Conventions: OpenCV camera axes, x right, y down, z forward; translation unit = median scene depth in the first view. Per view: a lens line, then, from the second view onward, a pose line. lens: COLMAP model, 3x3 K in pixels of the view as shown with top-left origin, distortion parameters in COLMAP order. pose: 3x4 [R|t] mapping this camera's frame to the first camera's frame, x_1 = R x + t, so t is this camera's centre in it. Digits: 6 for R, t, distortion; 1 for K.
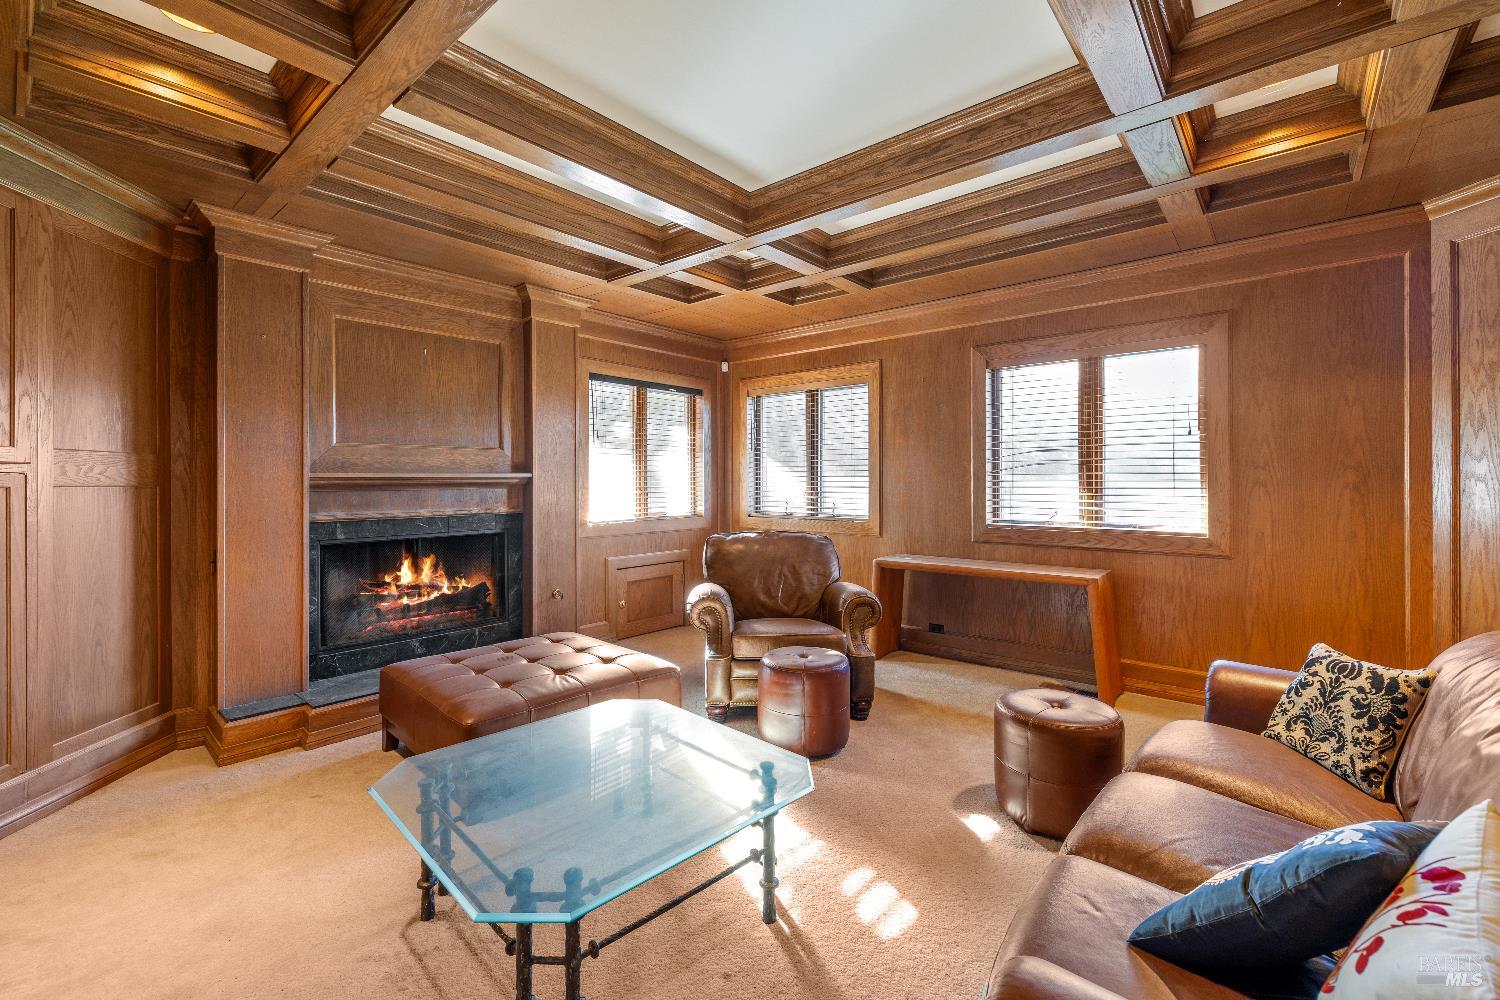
lens RADIAL K [[634.4, 0, 739.9], [0, 634.4, 489.1], [0, 0, 1]] dist [0.001880, 0.000634]
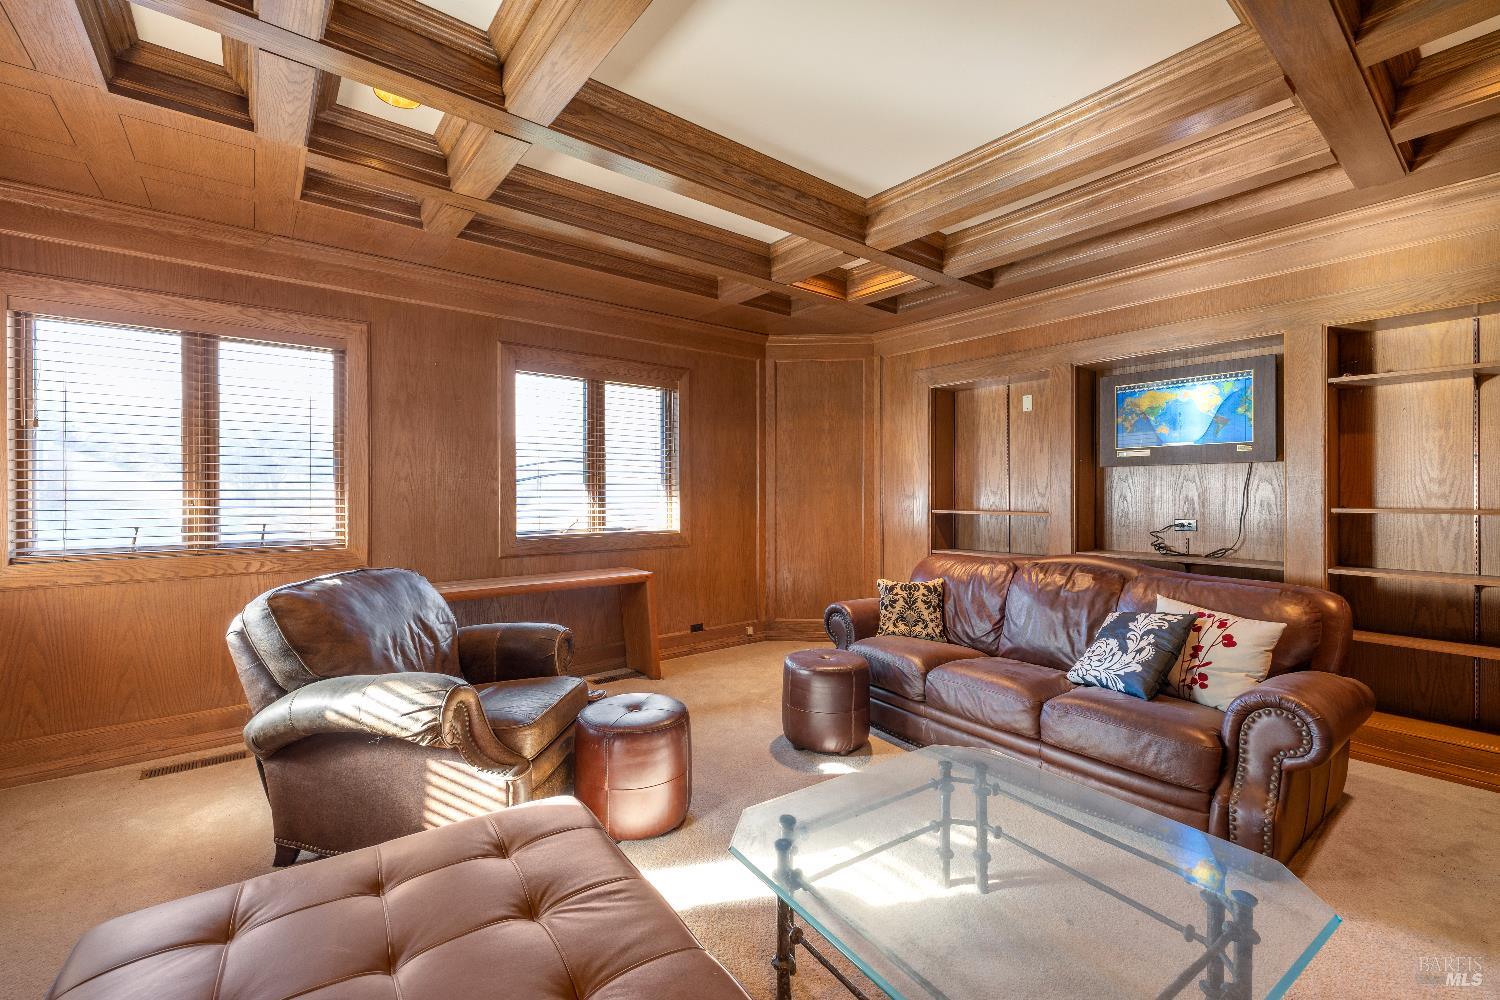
lens RADIAL K [[634.4, 0, 740.8], [0, 634.4, 496.0], [0, 0, 1]] dist [0.001880, 0.000634]
pose [[0.186344, -0.002780, 0.982481, -0.616155], [0.011698, 0.999931, 0.000611, -0.001845], [-0.982415, 0.011380, 0.186364, 0.673291]]
